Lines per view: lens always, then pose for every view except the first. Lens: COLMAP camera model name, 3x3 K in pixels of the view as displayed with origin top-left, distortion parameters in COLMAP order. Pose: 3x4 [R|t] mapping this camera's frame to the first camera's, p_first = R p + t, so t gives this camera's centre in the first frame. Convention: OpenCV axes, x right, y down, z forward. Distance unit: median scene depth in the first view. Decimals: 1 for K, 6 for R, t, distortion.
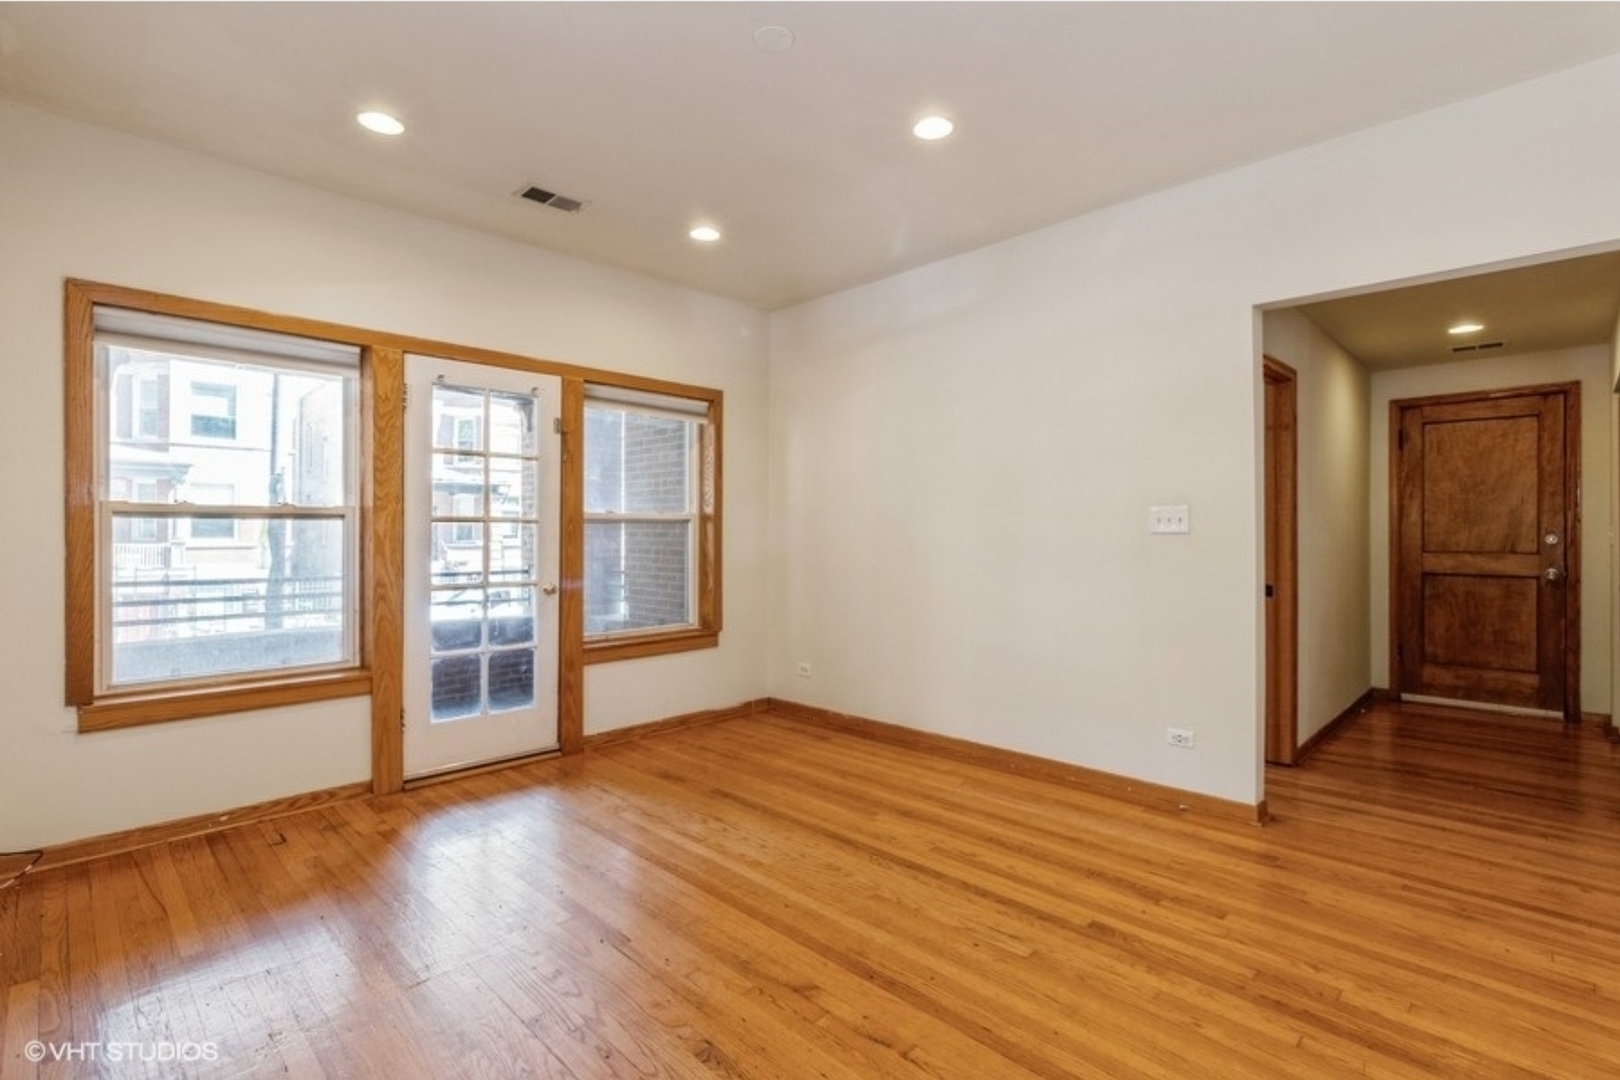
lens RADIAL K [[756.0, 0, 844.5], [0, 756.0, 528.6], [0, 0, 1]] dist [0.001627, 0.000130]
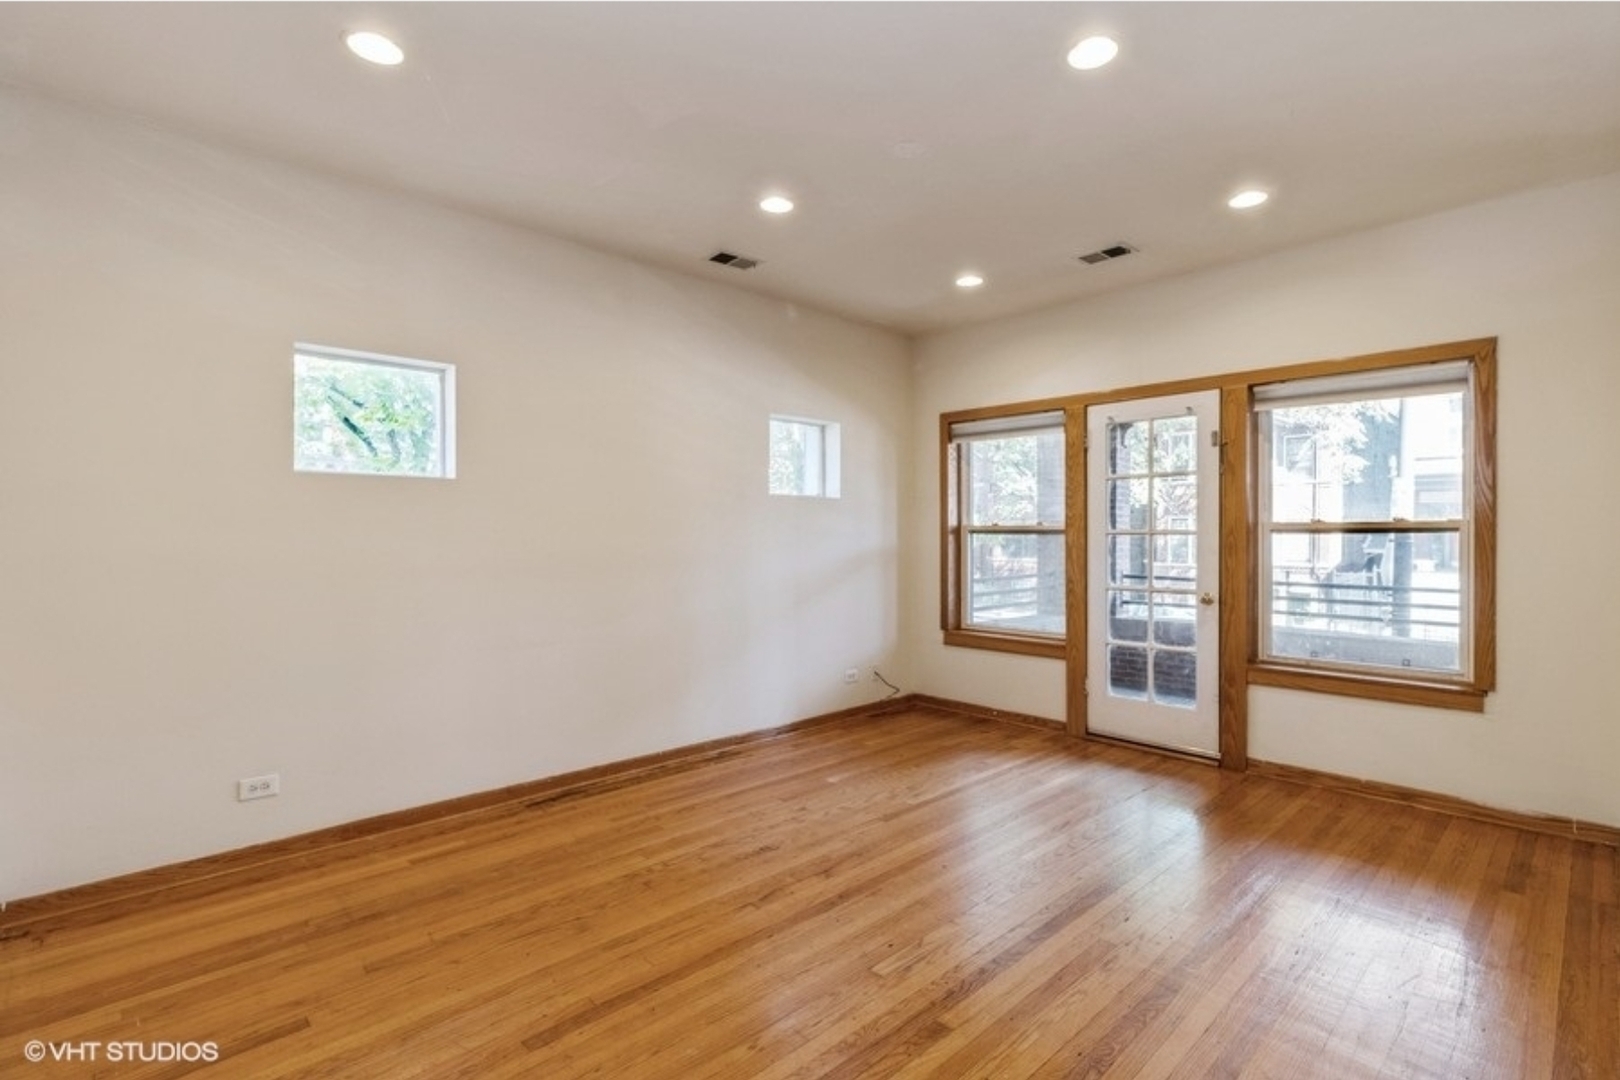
lens RADIAL K [[756.0, 0, 811.9], [0, 756.0, 535.8], [0, 0, 1]] dist [0.001627, 0.000130]
pose [[-0.050146, -0.002474, -0.998739, 0.704282], [0.000531, 0.999997, -0.002503, -0.004255], [0.998742, -0.000656, -0.050145, 0.548683]]
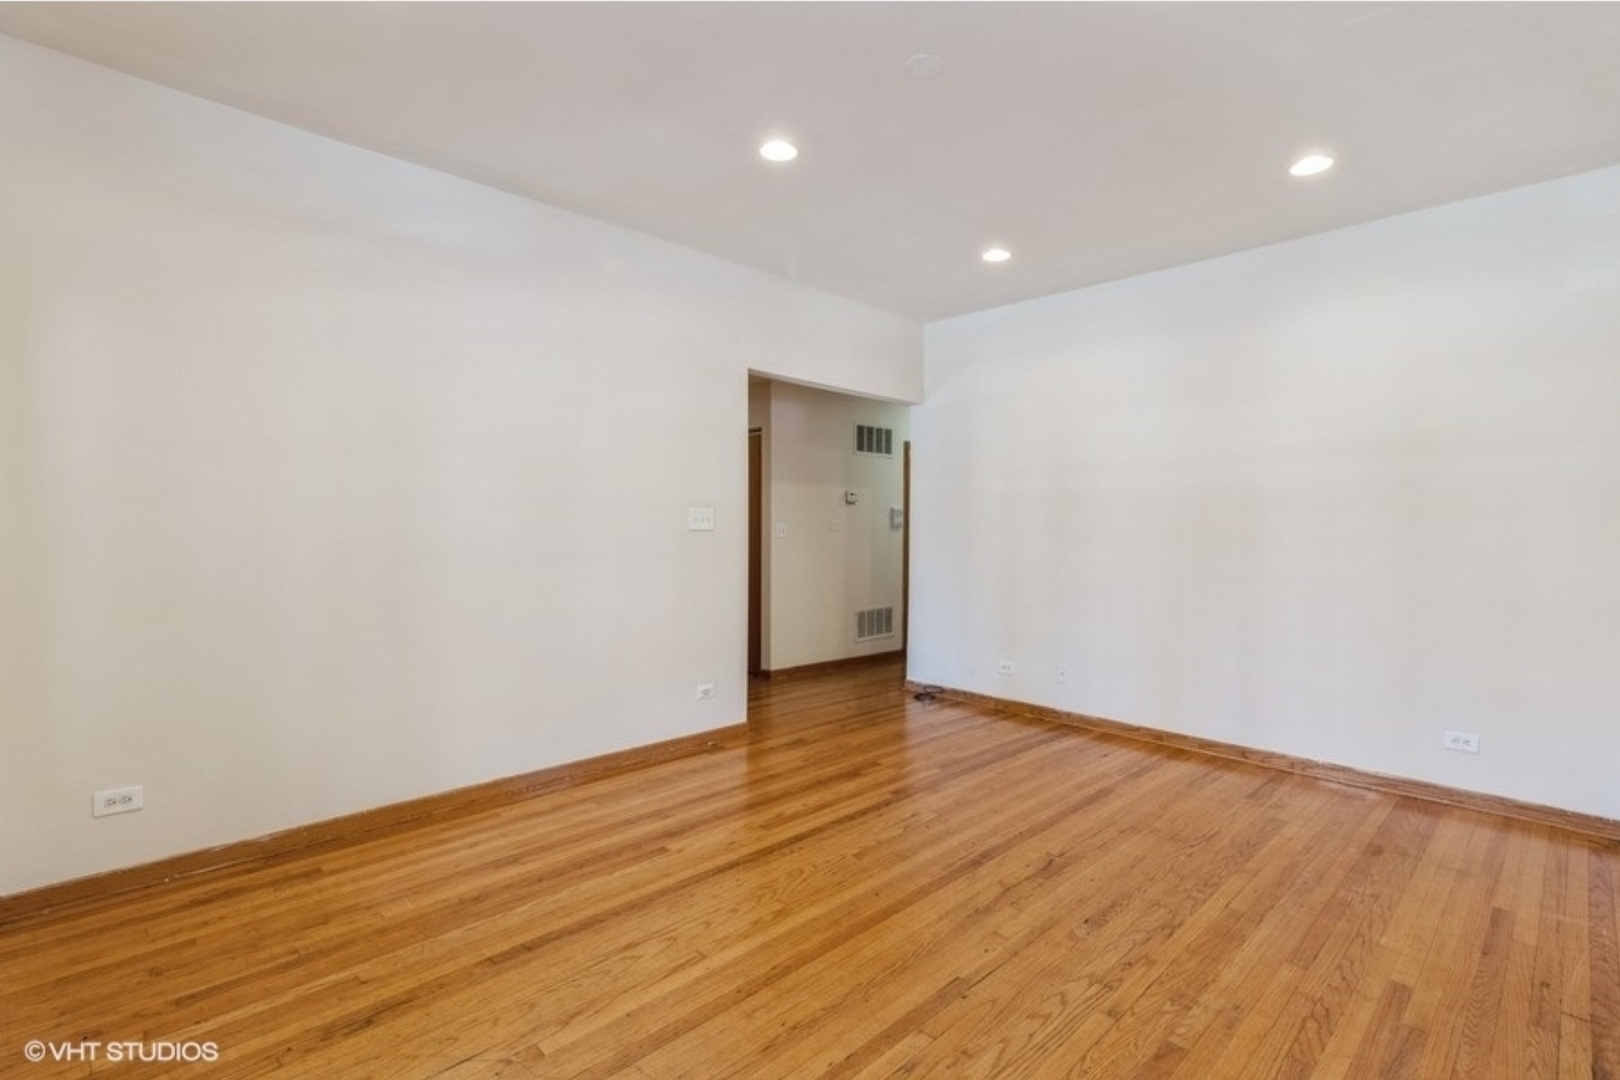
lens RADIAL K [[756.0, 0, 809.5], [0, 756.0, 537.4], [0, 0, 1]] dist [0.001627, 0.000130]
pose [[0.038026, -0.013724, 0.999183, -0.706921], [-0.005909, 0.999885, 0.013959, -0.000536], [-0.999259, -0.006435, 0.037940, 0.677011]]
